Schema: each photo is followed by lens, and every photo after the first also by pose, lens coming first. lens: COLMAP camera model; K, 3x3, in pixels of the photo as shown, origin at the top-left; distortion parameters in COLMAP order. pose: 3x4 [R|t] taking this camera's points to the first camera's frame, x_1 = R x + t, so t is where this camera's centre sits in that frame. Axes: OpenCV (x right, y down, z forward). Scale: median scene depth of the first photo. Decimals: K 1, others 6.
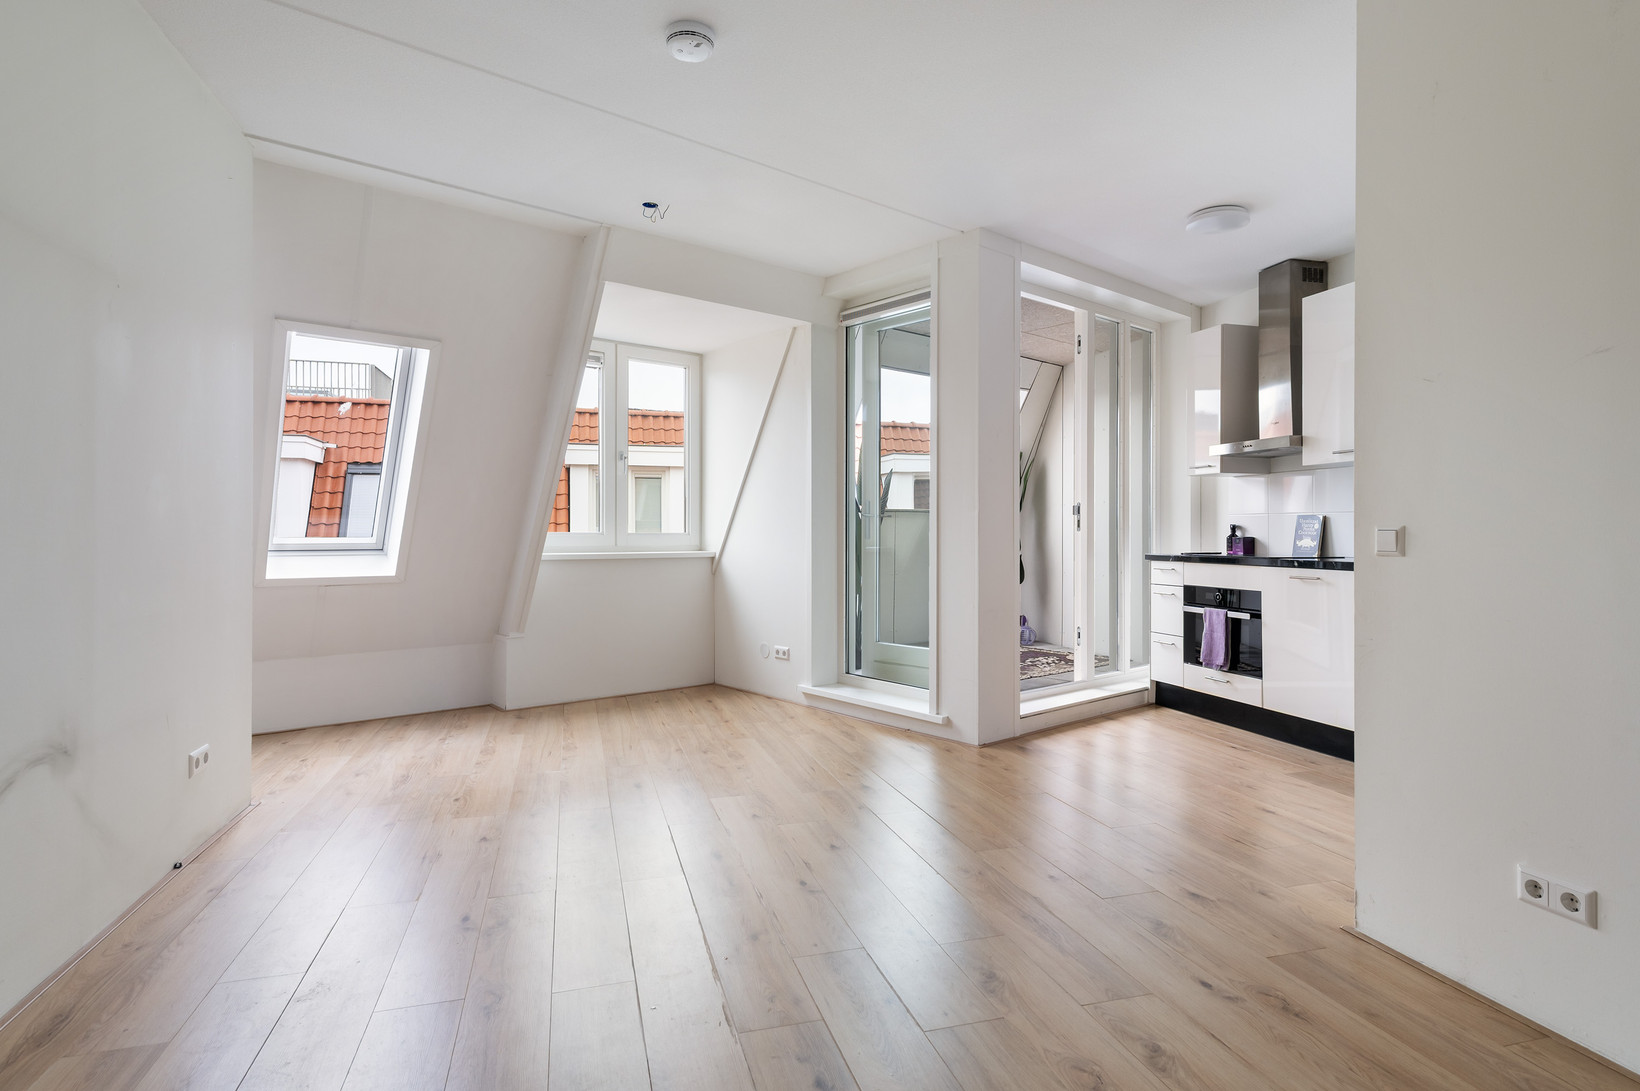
lens RADIAL K [[856.9, 0, 822.0], [0, 856.9, 530.1], [0, 0, 1]] dist [0.009475, -0.000981]
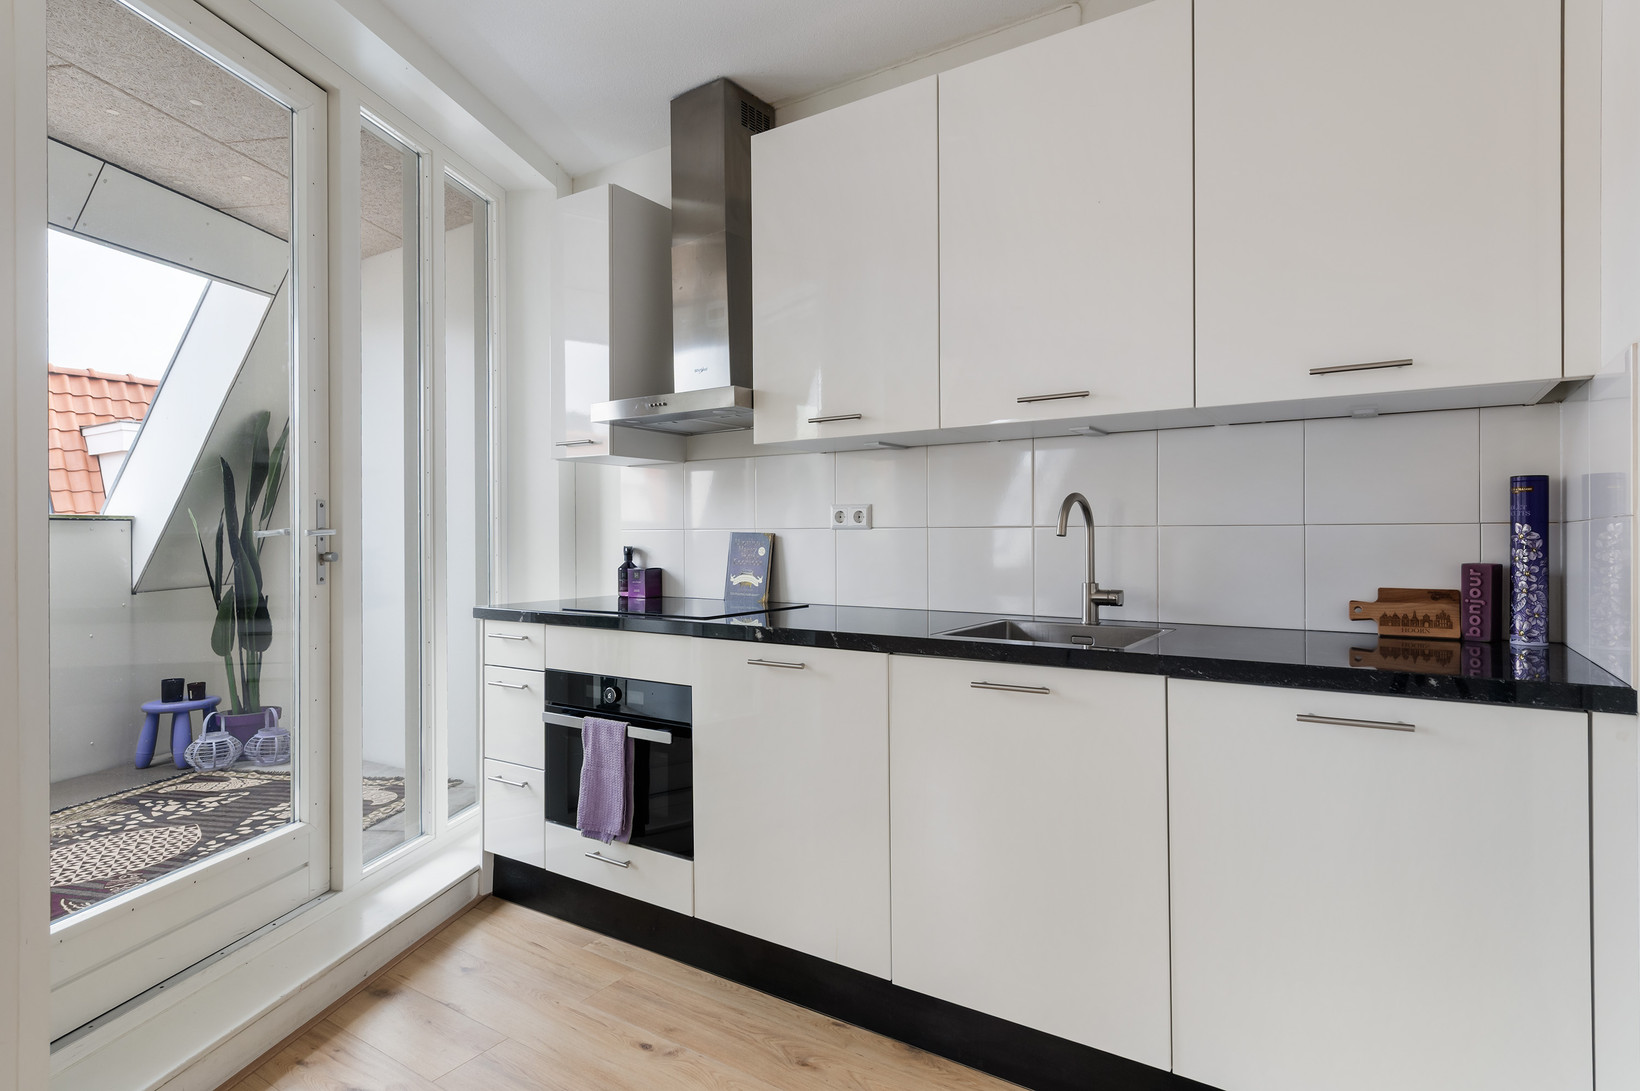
lens RADIAL K [[854.1, 0, 825.9], [0, 854.1, 530.7], [0, 0, 1]] dist [0.015514, -0.006036]
pose [[0.762649, -0.001704, 0.646811, 0.218841], [0.004448, 0.999987, -0.002611, -0.016546], [-0.646798, 0.004869, 0.762646, 0.501545]]
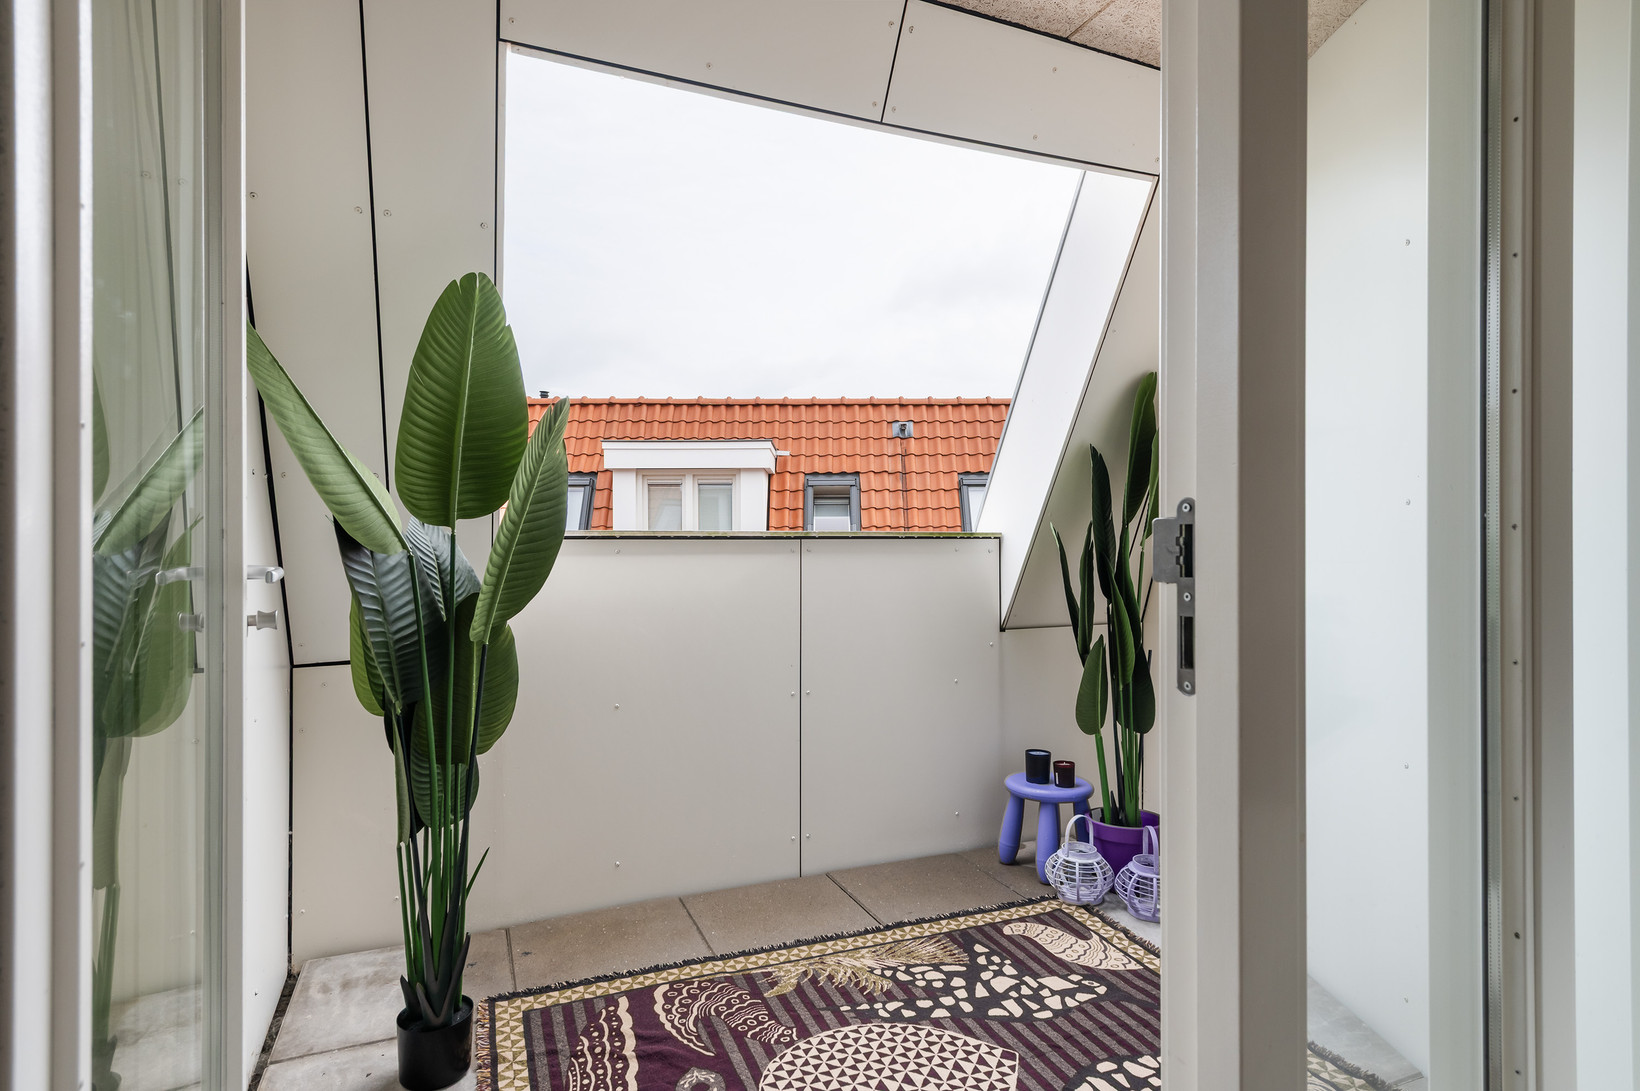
lens RADIAL K [[883.0, 0, 817.6], [0, 883.0, 549.5], [0, 0, 1]] dist [0.003233, -0.000104]
pose [[0.960447, -0.006206, -0.278393, 0.295923], [0.006371, 0.999980, -0.000314, -0.022319], [0.278389, -0.001472, 0.960467, 0.876805]]
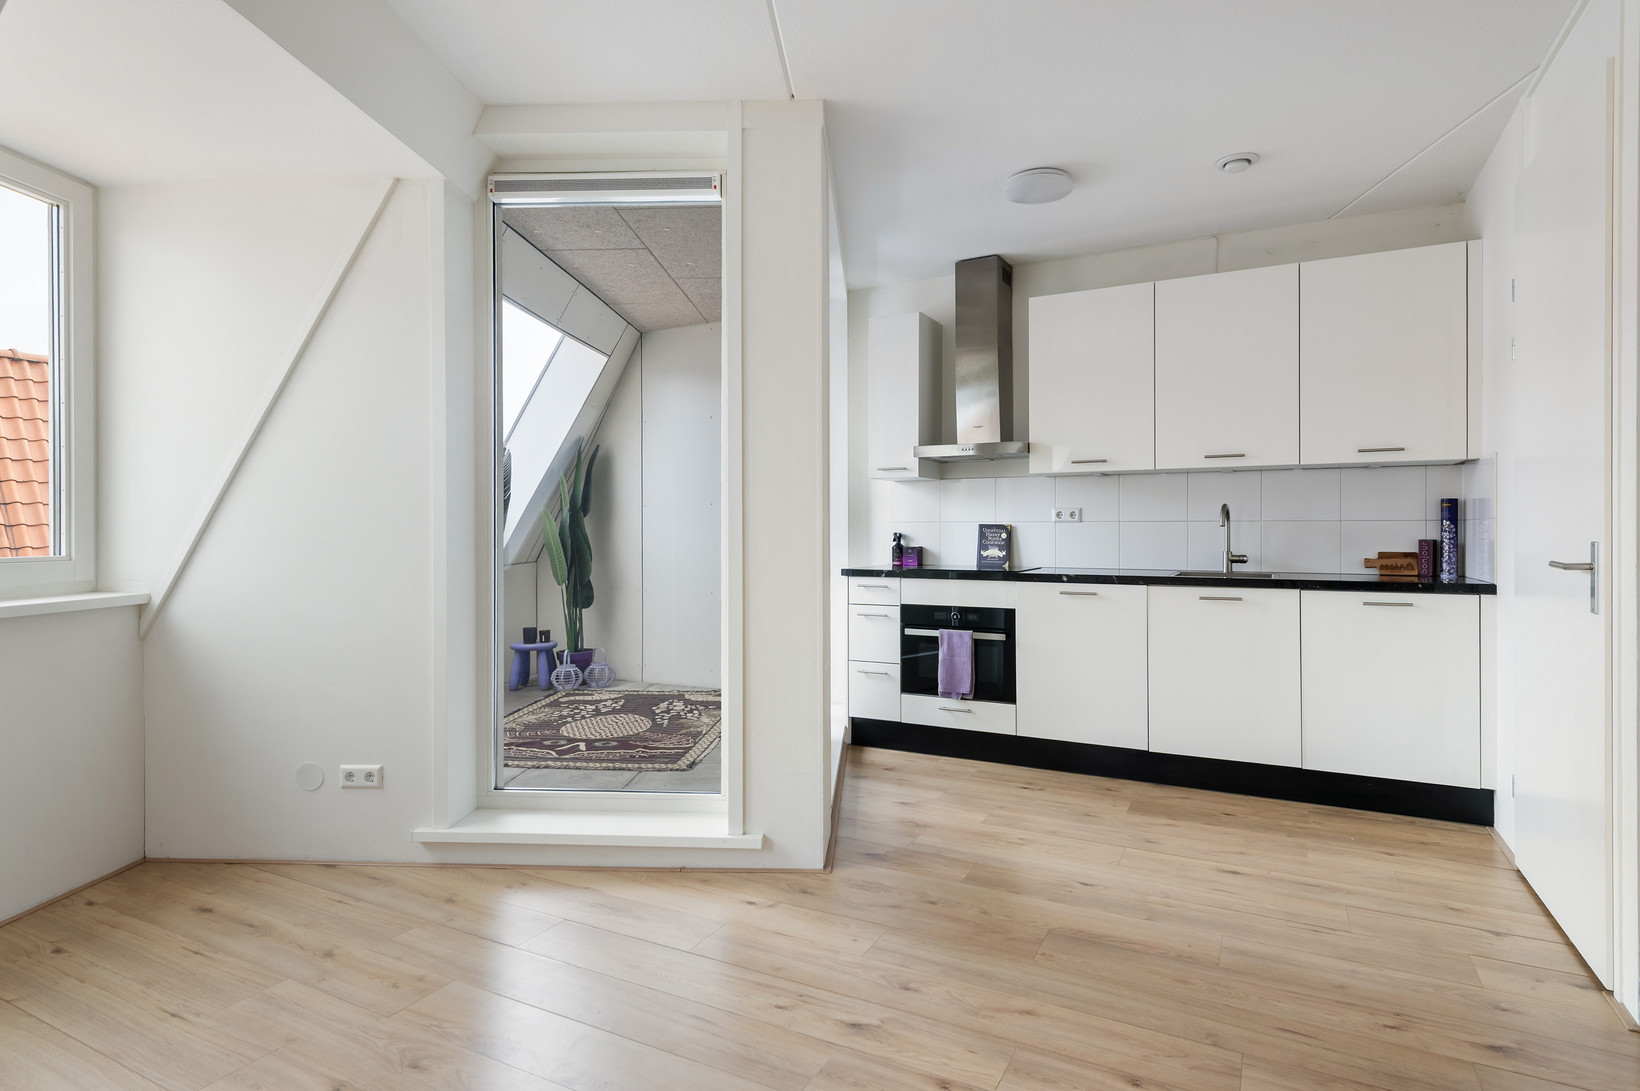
lens RADIAL K [[856.9, 0, 822.0], [0, 856.9, 530.1], [0, 0, 1]] dist [0.009475, -0.000981]
pose [[0.694123, -0.005709, 0.719834, -0.258207], [0.002031, 0.999980, 0.005973, -0.016440], [-0.719854, -0.002684, 0.694120, 0.455832]]
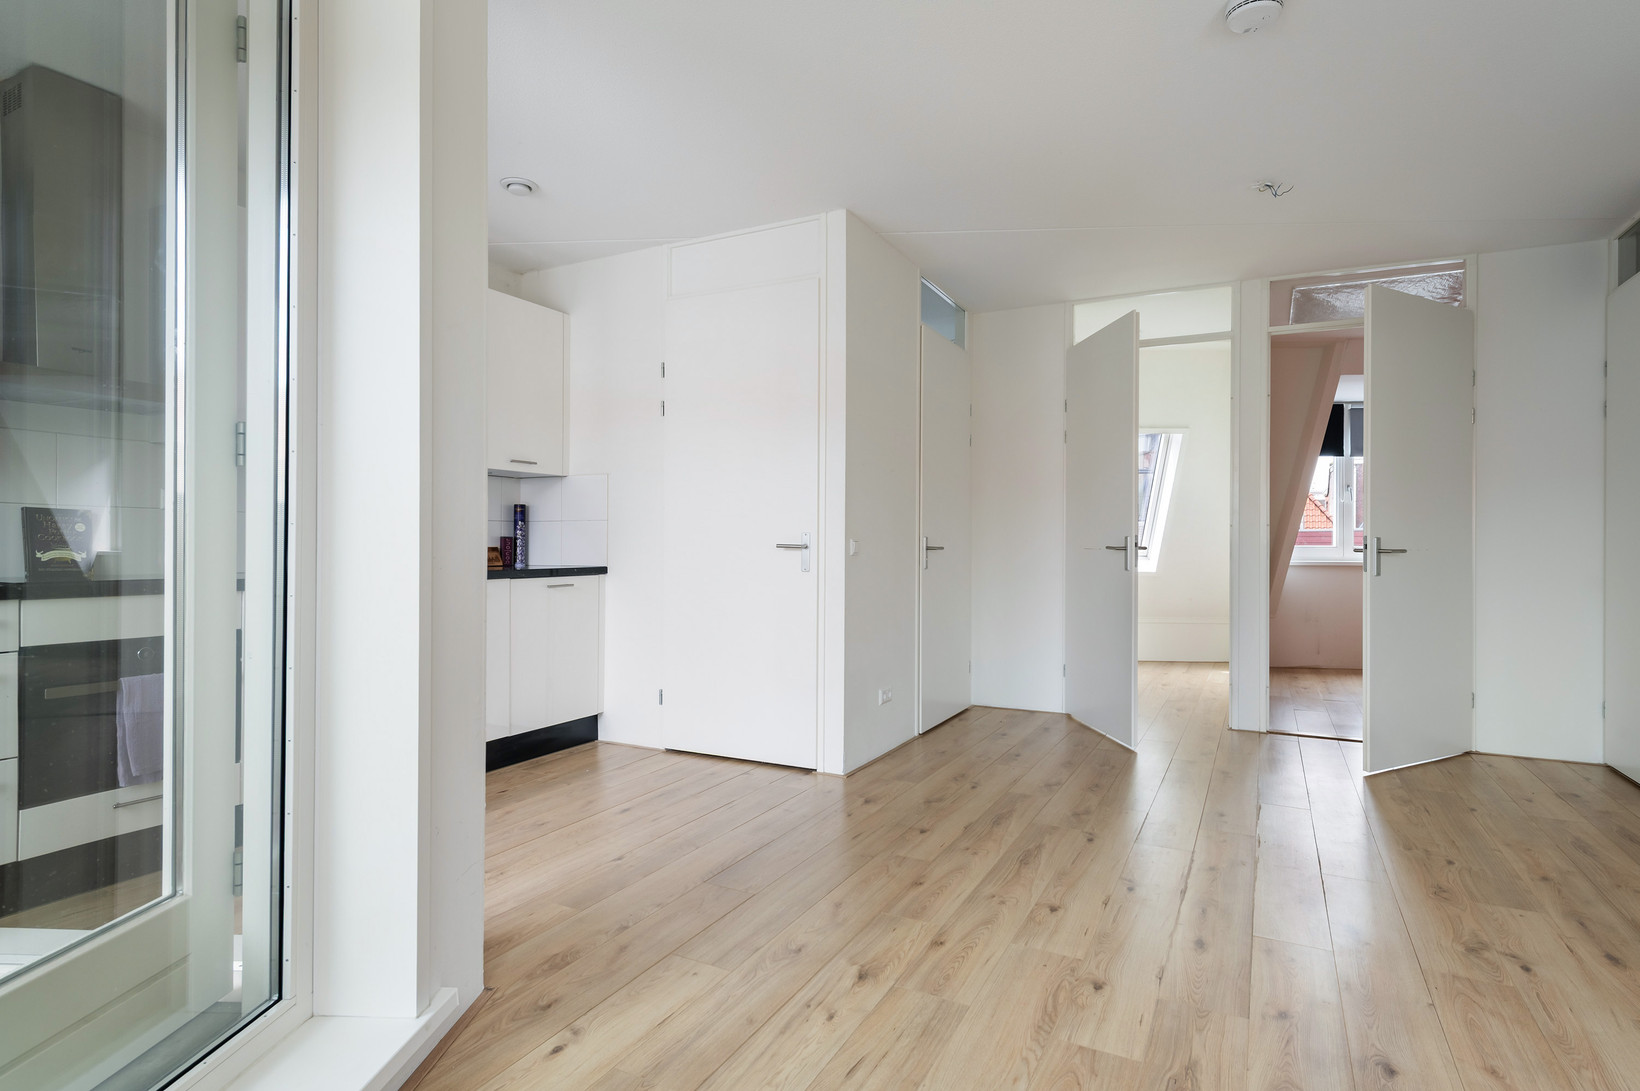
lens RADIAL K [[856.9, 0, 822.0], [0, 856.9, 530.1], [0, 0, 1]] dist [0.009475, -0.000981]
pose [[-0.722927, 0.003634, 0.690915, -0.241904], [-0.008506, 0.999864, -0.014158, 0.001082], [-0.690872, -0.016112, -0.722797, 1.040673]]
